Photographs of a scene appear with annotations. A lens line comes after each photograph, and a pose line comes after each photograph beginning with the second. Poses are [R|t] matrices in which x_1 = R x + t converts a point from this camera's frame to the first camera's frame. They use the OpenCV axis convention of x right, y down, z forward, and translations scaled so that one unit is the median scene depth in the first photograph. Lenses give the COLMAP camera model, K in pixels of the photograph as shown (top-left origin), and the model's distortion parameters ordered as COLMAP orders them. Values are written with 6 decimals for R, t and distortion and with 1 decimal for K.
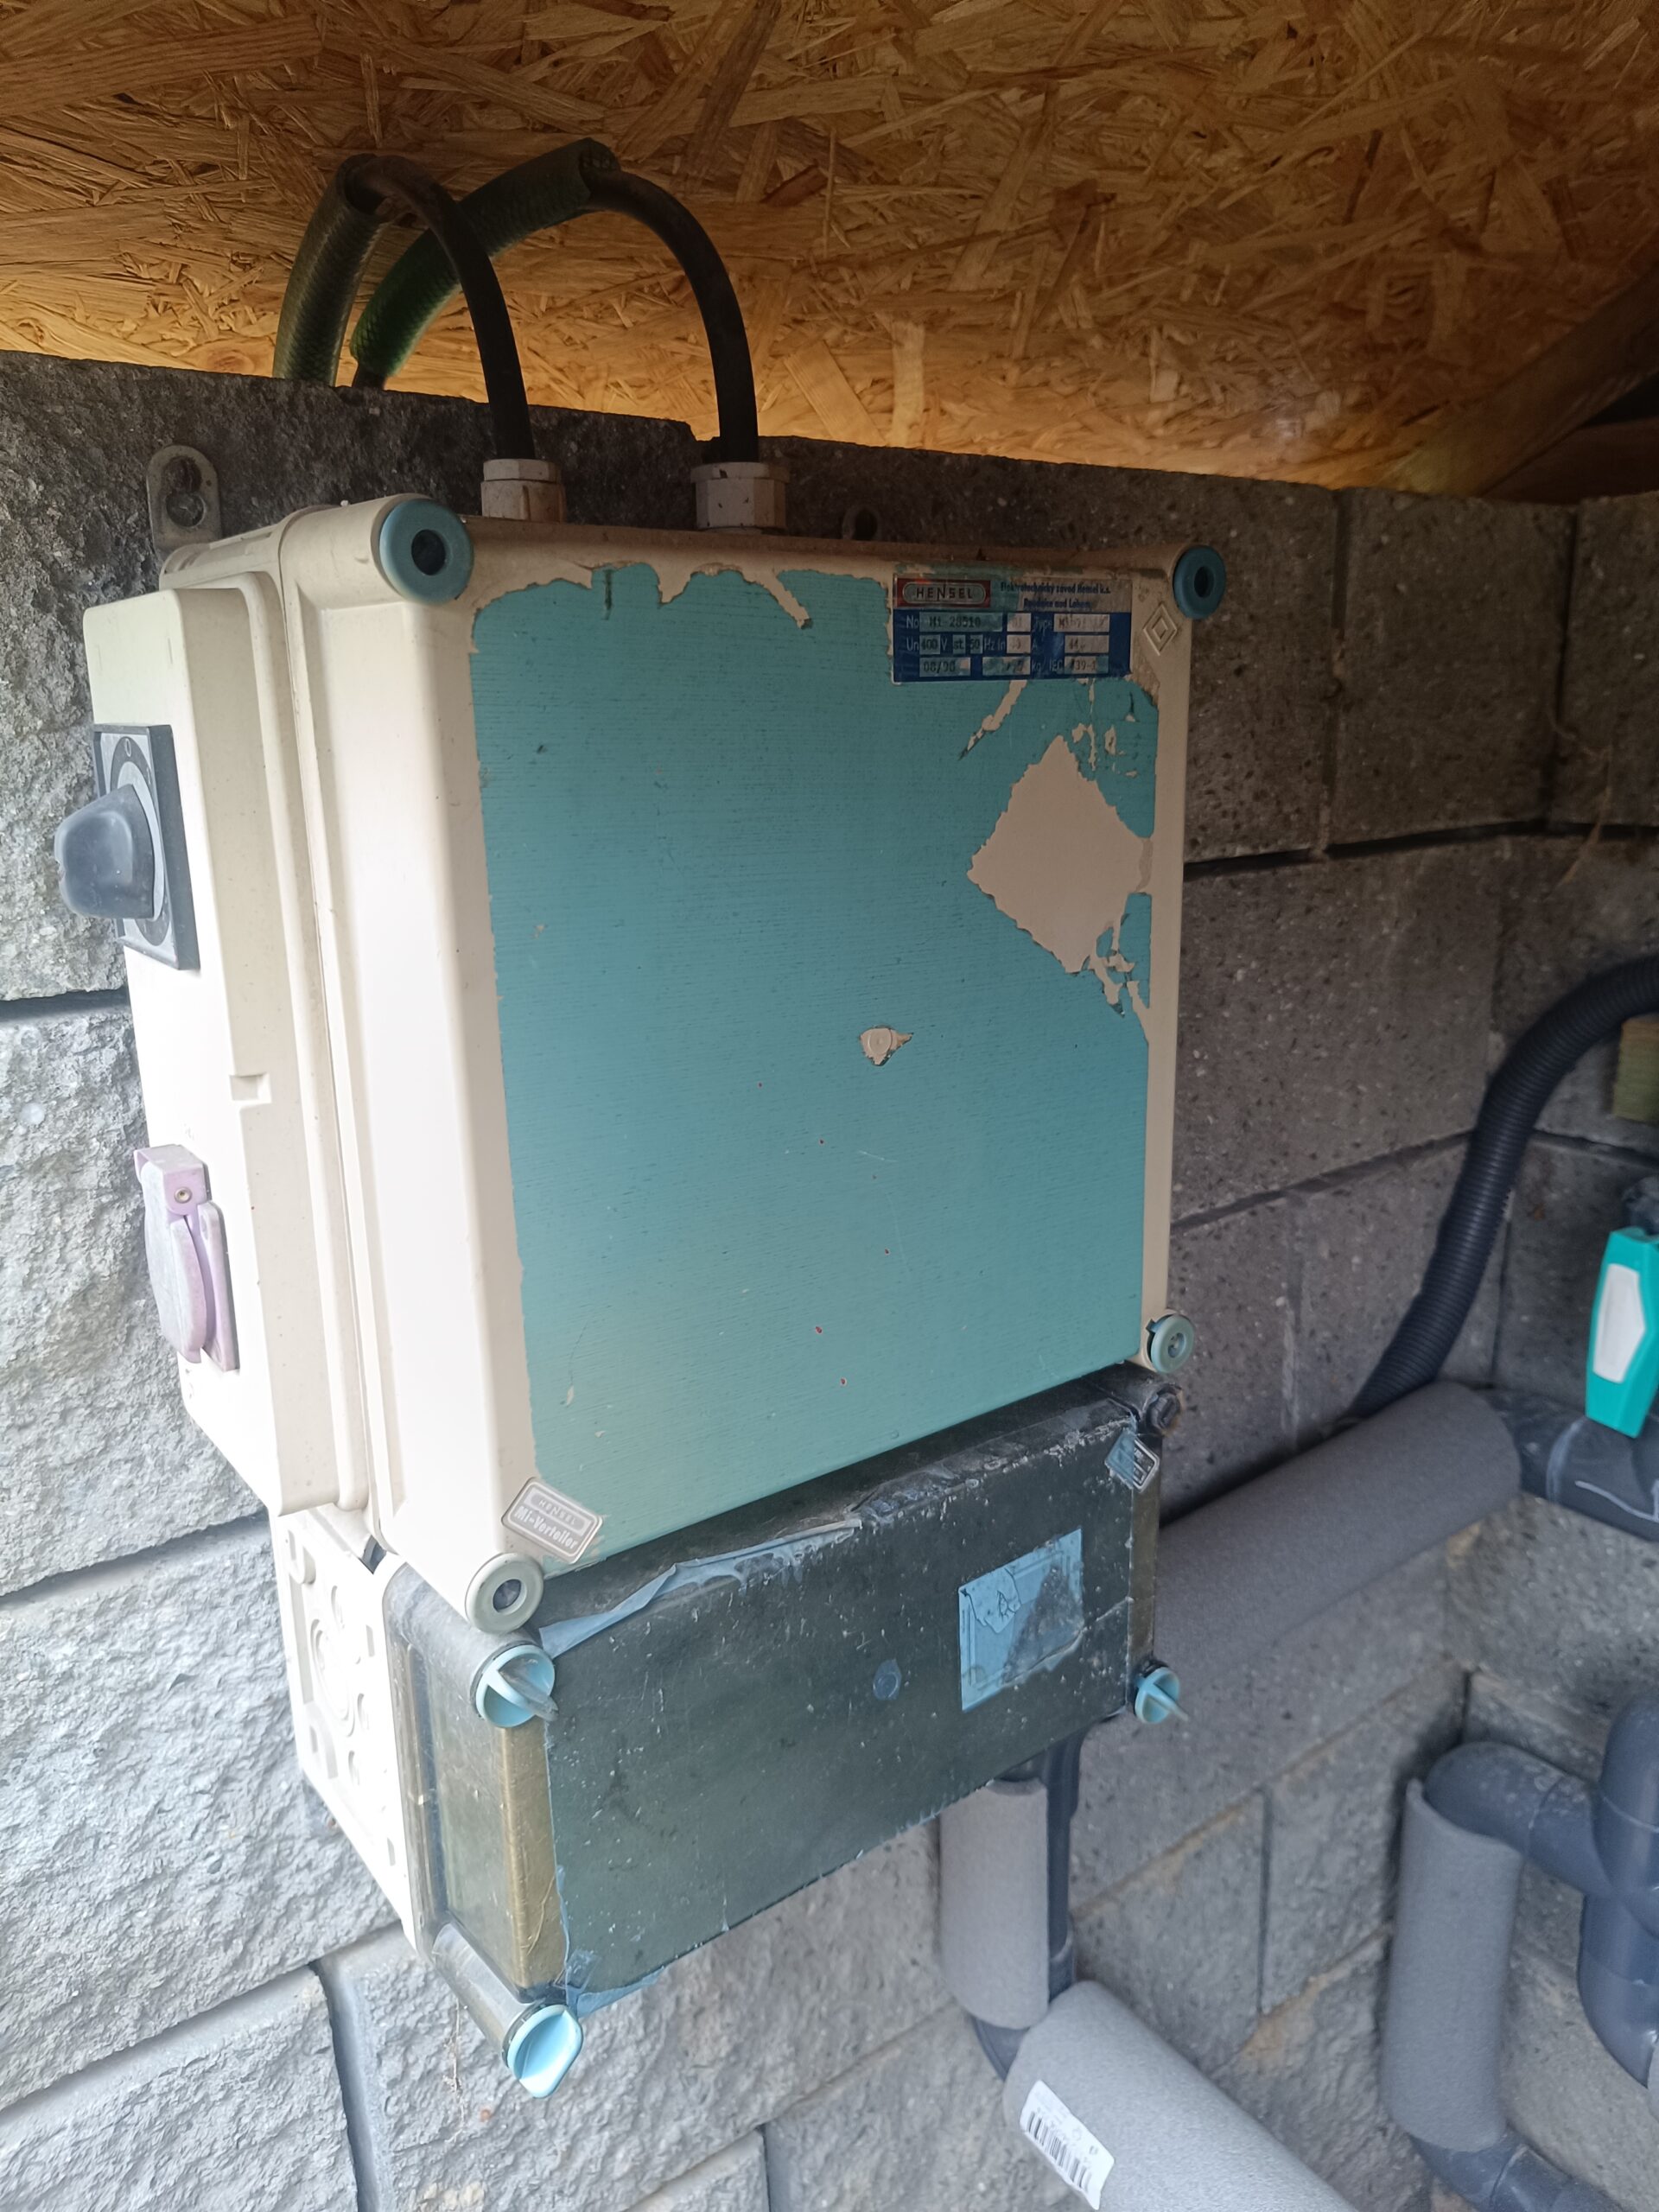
lens RADIAL K [[1588.3, 0, 829.5], [0, 1588.3, 1106.0], [0, 0, 1]] dist [-0.059121, 0.050653]
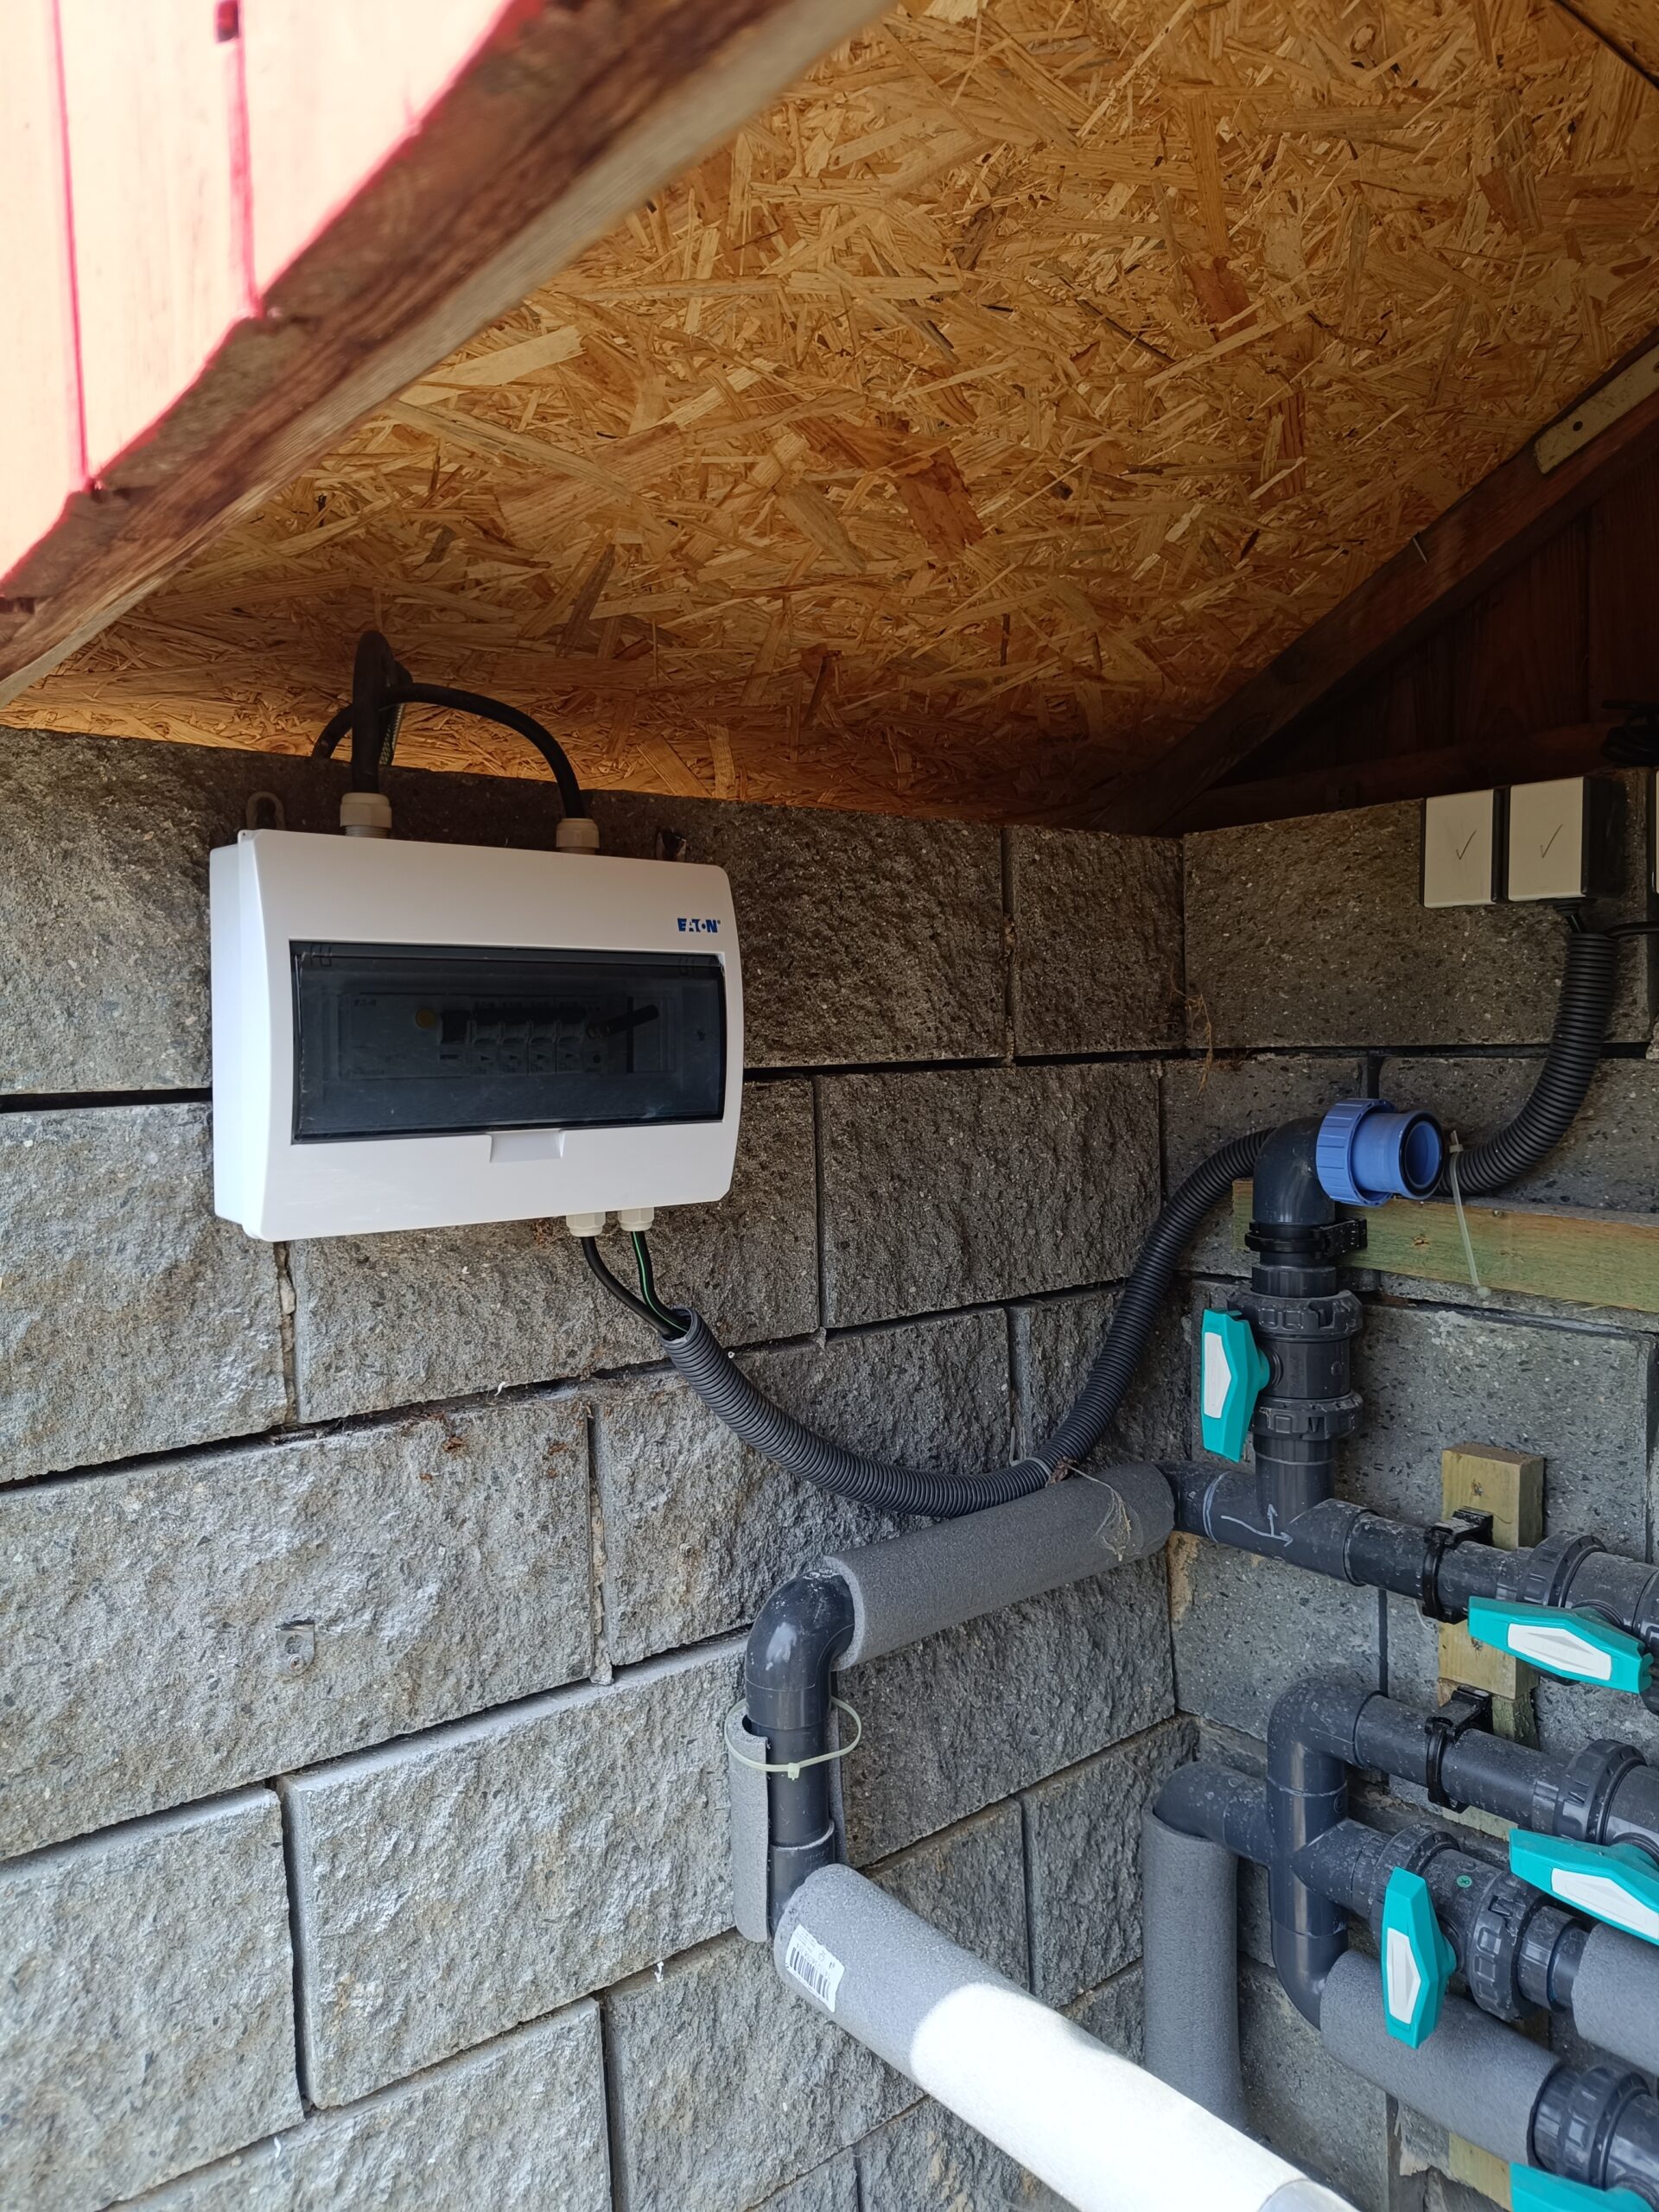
lens RADIAL K [[1540.6, 0, 829.5], [0, 1540.6, 1106.0], [0, 0, 1]] dist [-0.002974, -0.007975]
pose [[0.999333, -0.005025, 0.036163, 0.128773], [0.012487, 0.977793, -0.209201, 0.233440], [-0.034309, 0.209513, 0.977204, -0.510601]]
